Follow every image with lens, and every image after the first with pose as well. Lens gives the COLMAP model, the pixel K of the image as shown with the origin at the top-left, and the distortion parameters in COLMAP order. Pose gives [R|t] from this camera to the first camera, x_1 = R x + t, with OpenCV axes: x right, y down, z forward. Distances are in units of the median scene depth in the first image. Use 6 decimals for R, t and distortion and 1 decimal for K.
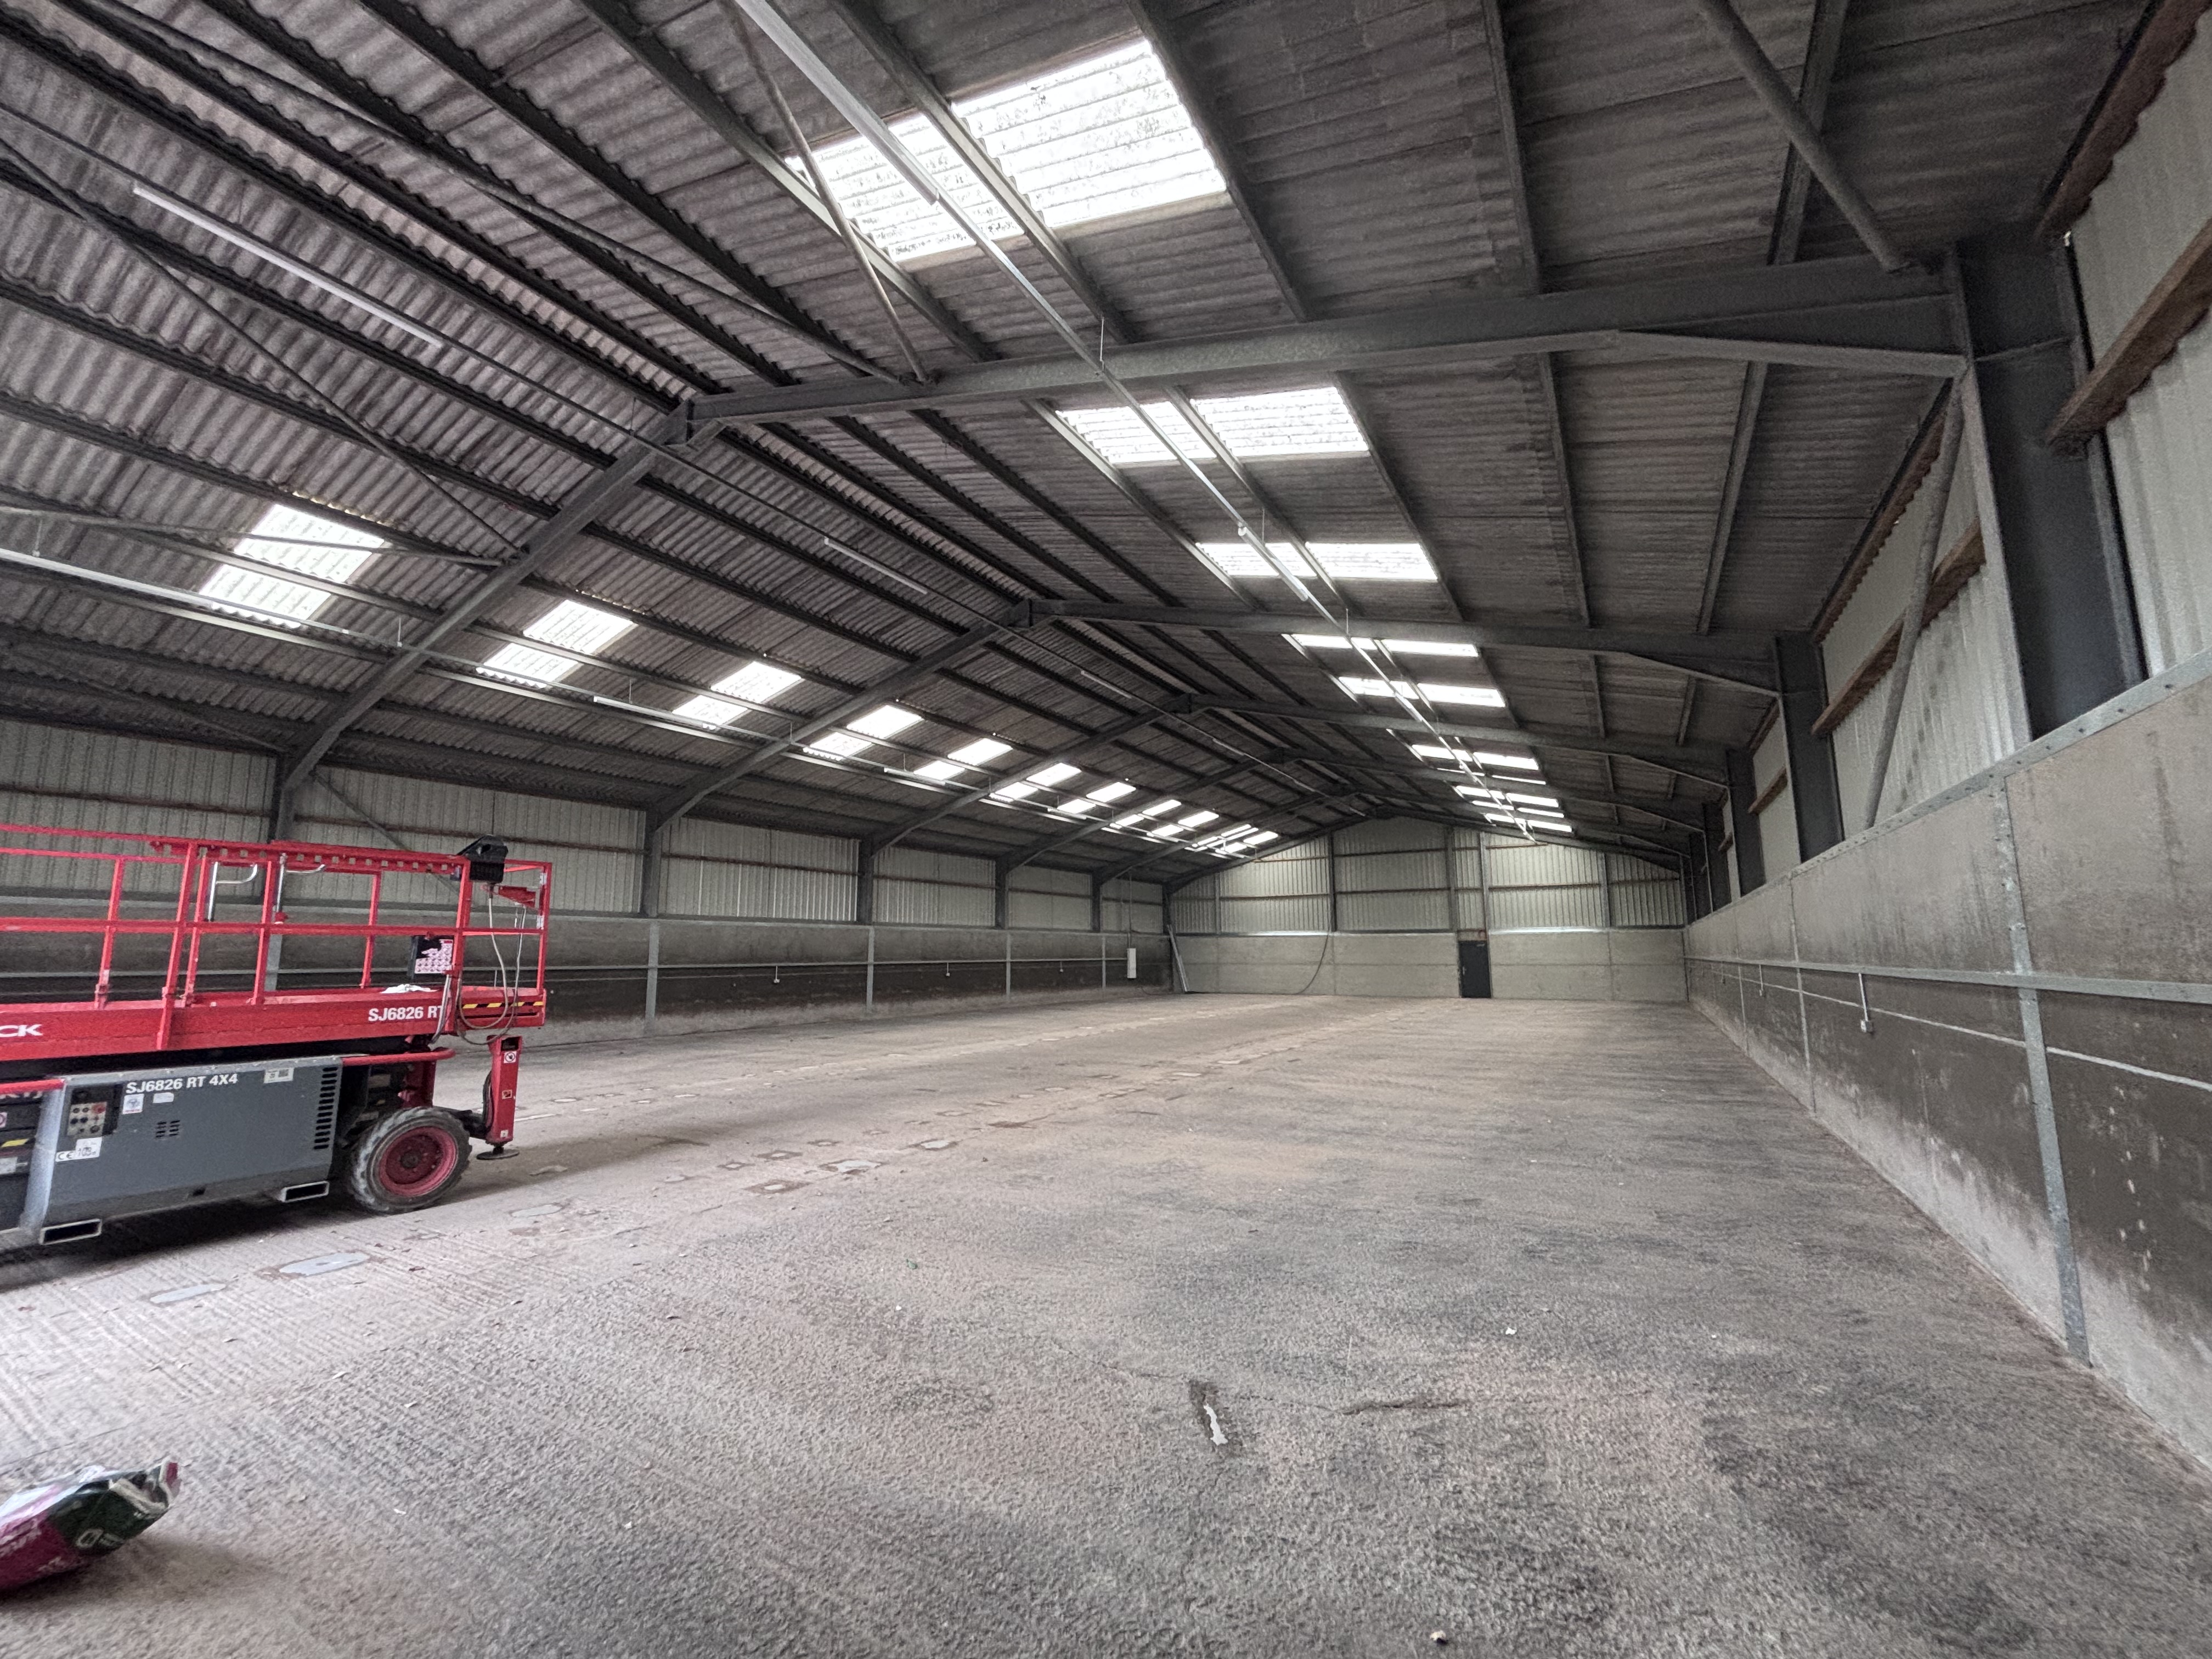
lens RADIAL K [[883.5, 0, 1106.9], [0, 883.5, 823.6], [0, 0, 1]] dist [0.001655, -0.001453]
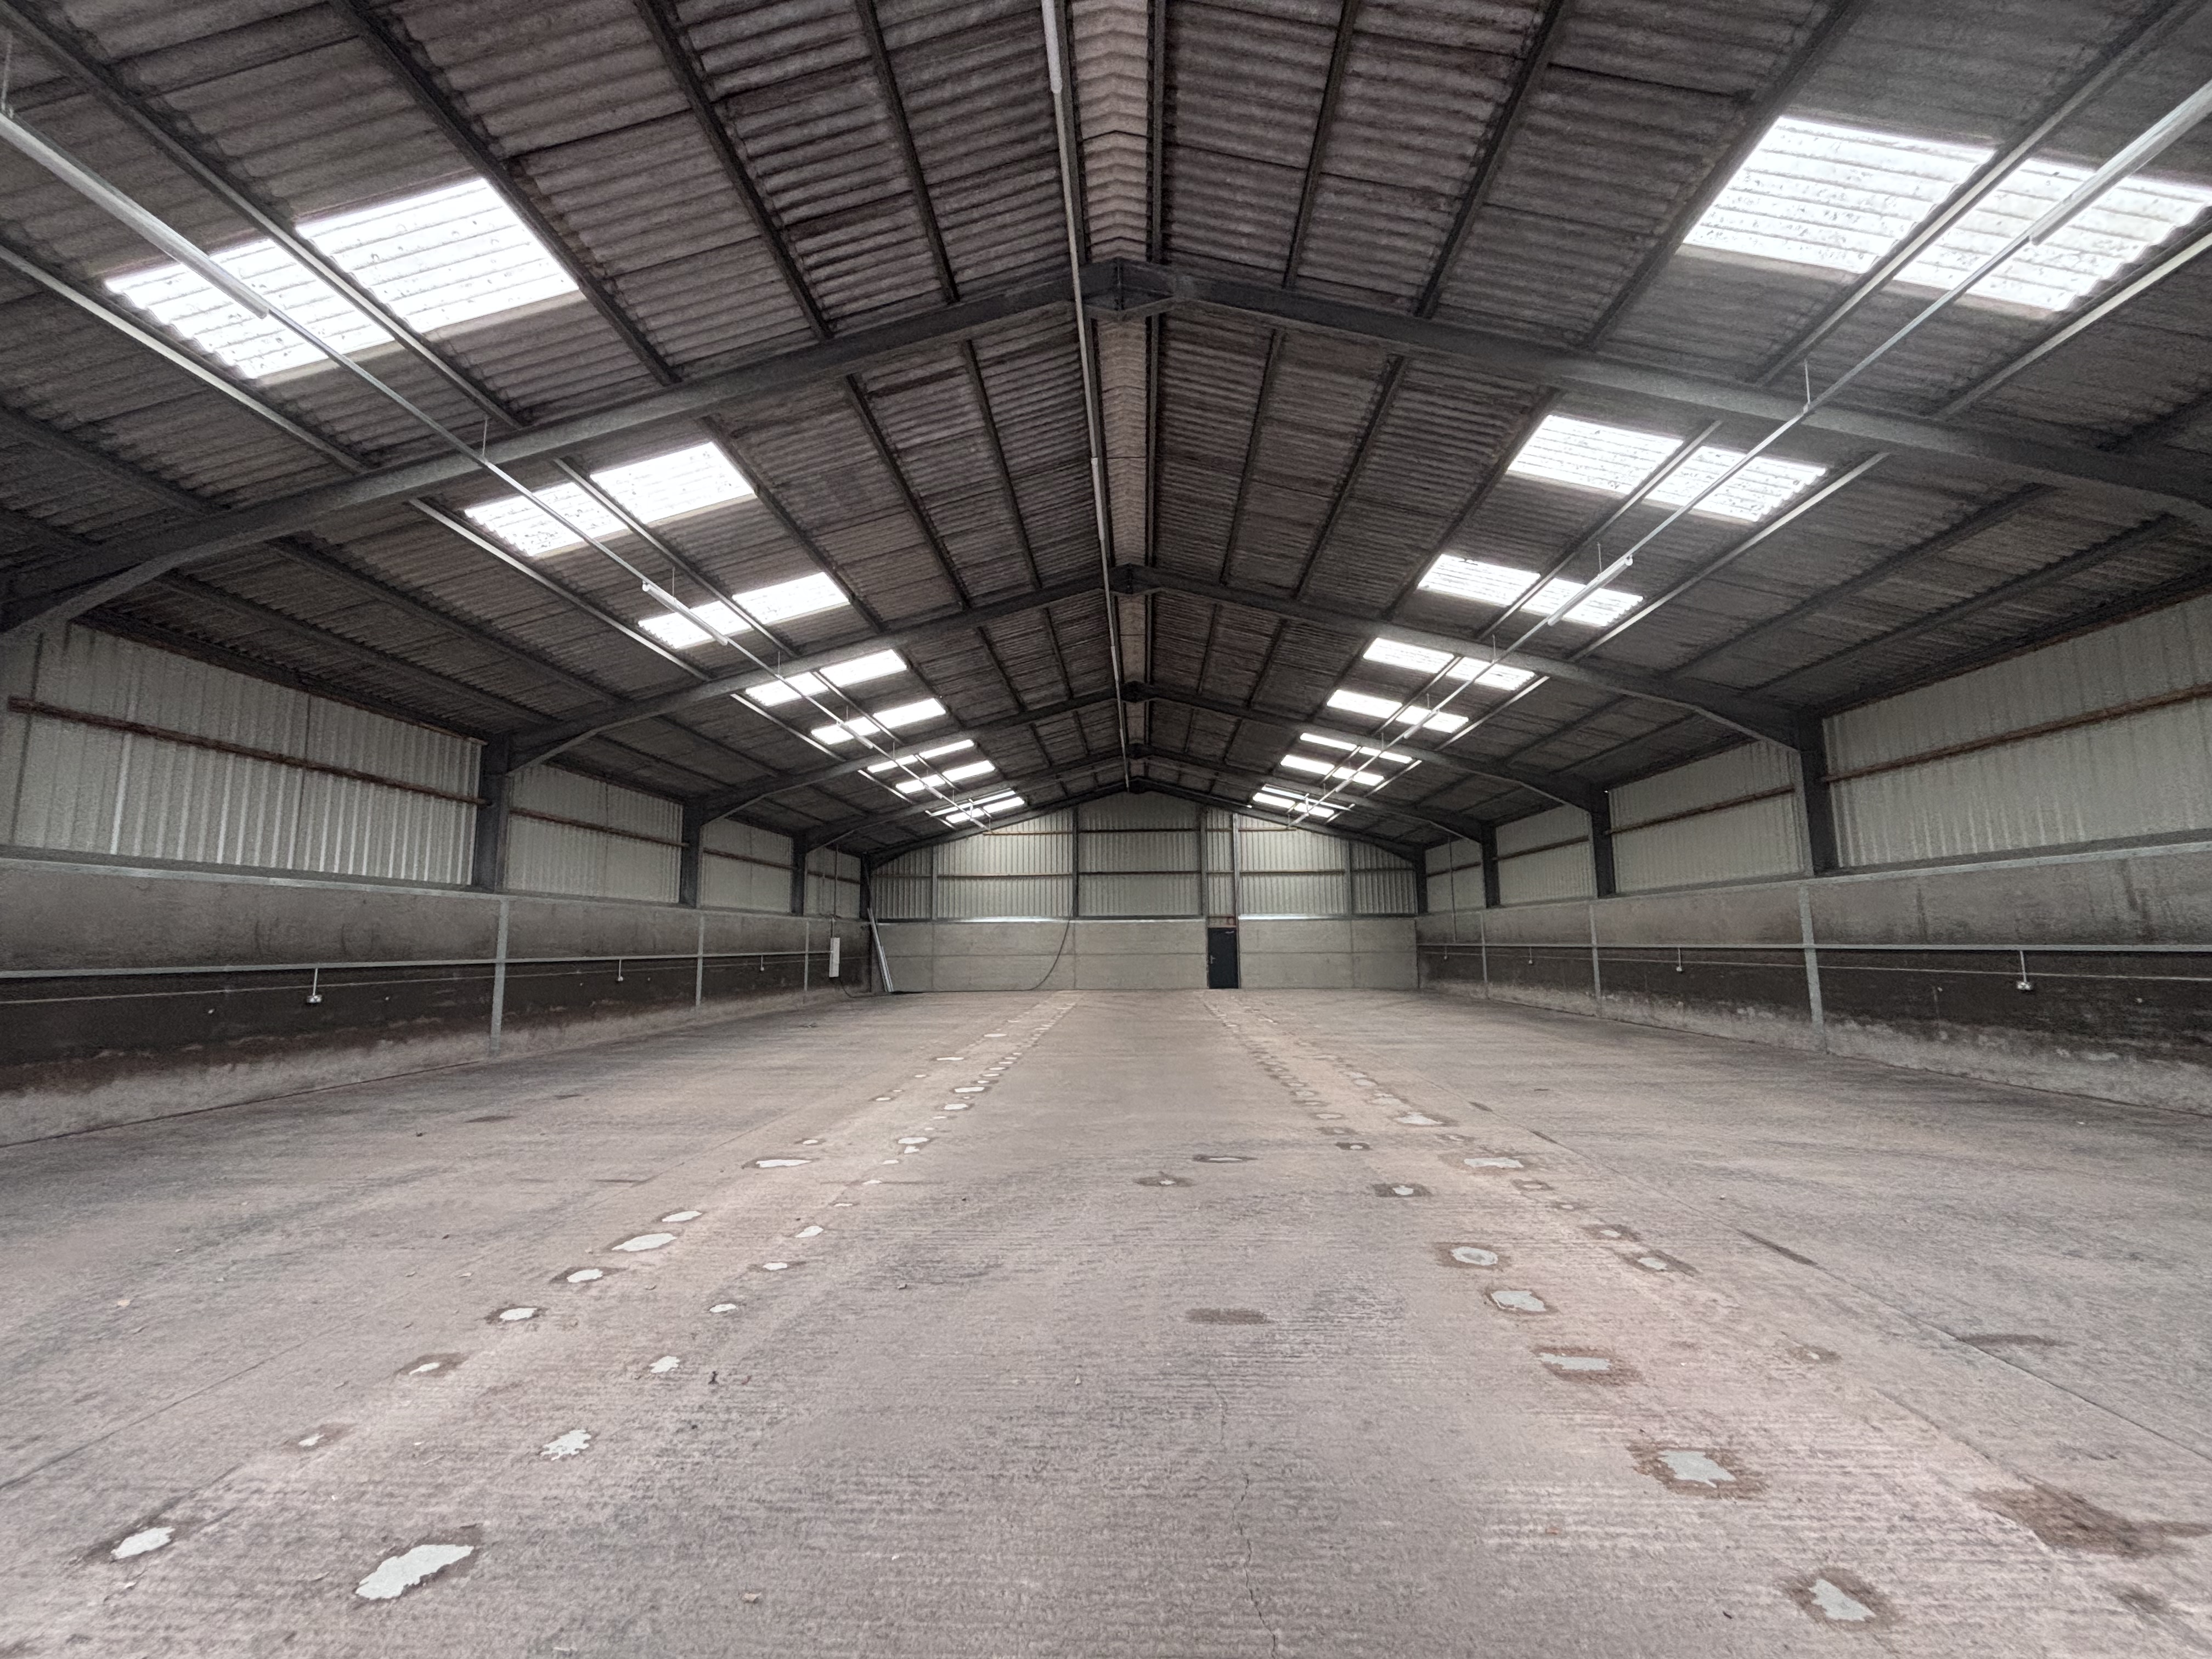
lens RADIAL K [[883.5, 0, 1113.8], [0, 883.5, 830.9], [0, 0, 1]] dist [0.001655, -0.001453]
pose [[0.879293, 0.054429, 0.473162, -0.139042], [-0.062492, 0.998045, 0.001324, 0.035613], [-0.472164, -0.030733, 0.880975, 0.229324]]
